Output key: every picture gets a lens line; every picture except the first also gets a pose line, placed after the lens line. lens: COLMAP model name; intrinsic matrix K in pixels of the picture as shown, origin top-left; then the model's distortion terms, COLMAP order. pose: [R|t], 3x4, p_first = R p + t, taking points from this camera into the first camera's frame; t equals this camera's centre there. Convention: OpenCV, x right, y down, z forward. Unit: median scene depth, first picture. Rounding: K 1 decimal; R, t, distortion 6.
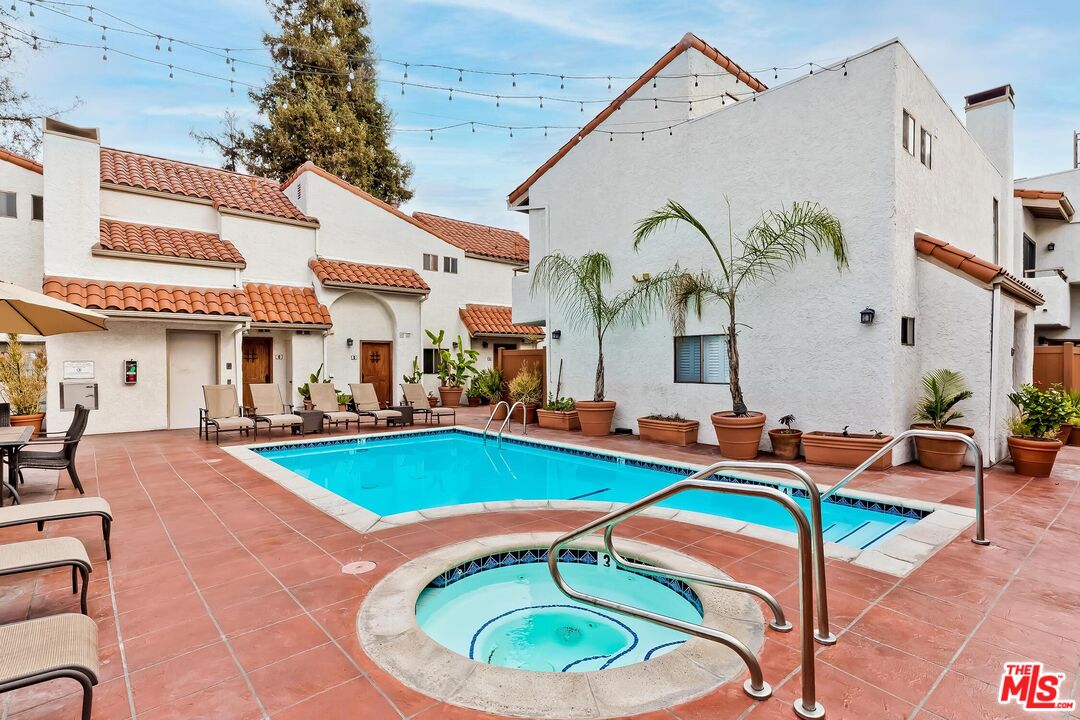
lens RADIAL K [[537.4, 0, 541.0], [0, 537.4, 367.8], [0, 0, 1]] dist [-0.000275, -0.000478]
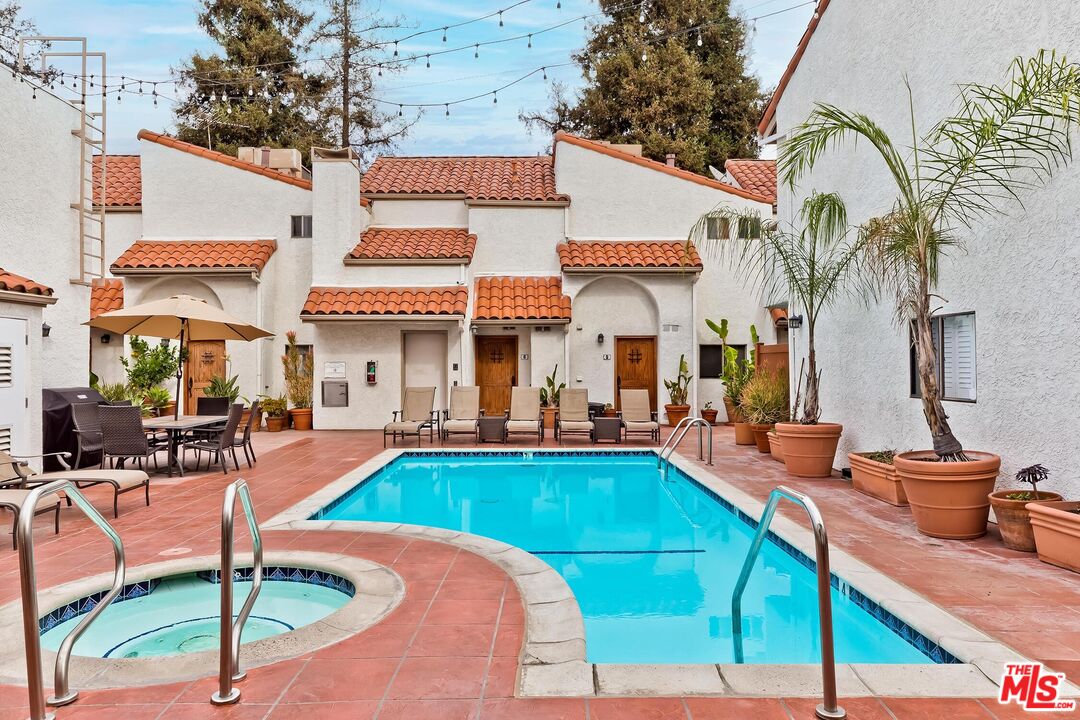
lens RADIAL K [[725.9, 0, 522.1], [0, 725.9, 354.2], [0, 0, 1]] dist [0.017509, 0.000960]
pose [[0.769736, -0.008670, -0.638304, 0.285056], [-0.004942, 0.999797, -0.019540, -0.001278], [0.638343, 0.018195, 0.769537, 0.073734]]
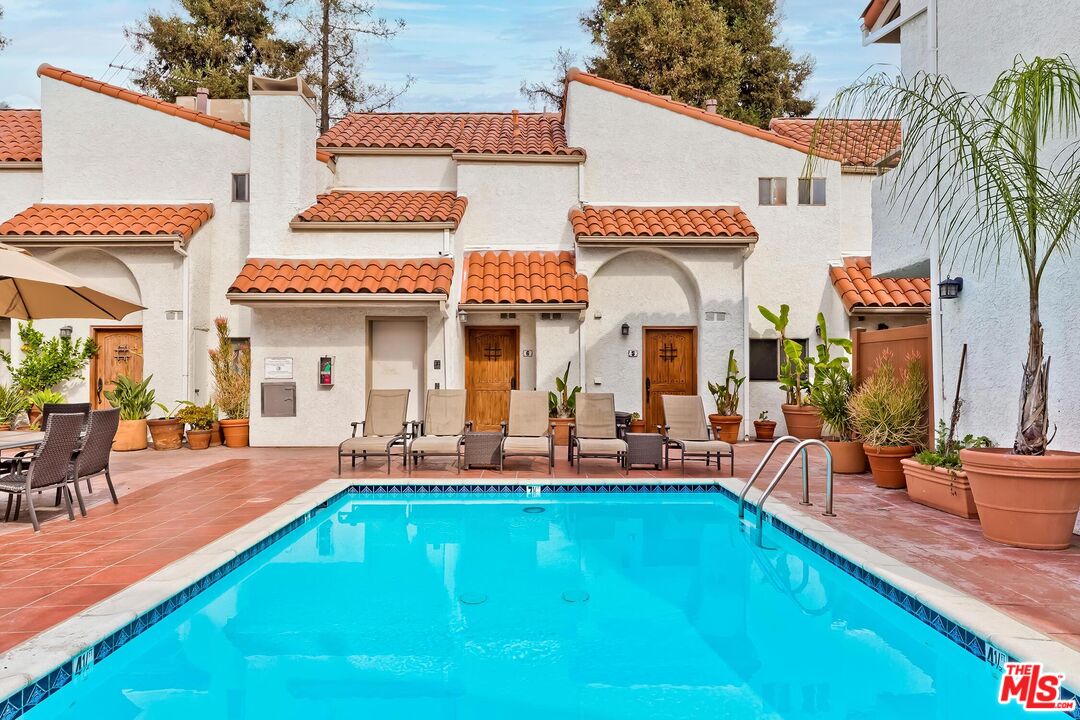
lens RADIAL K [[725.9, 0, 522.1], [0, 725.9, 354.2], [0, 0, 1]] dist [0.017509, 0.000960]
pose [[0.768754, -0.013329, -0.639406, 0.114630], [-0.007162, 0.999541, -0.029447, 0.009182], [0.639505, 0.027217, 0.768305, 0.276628]]
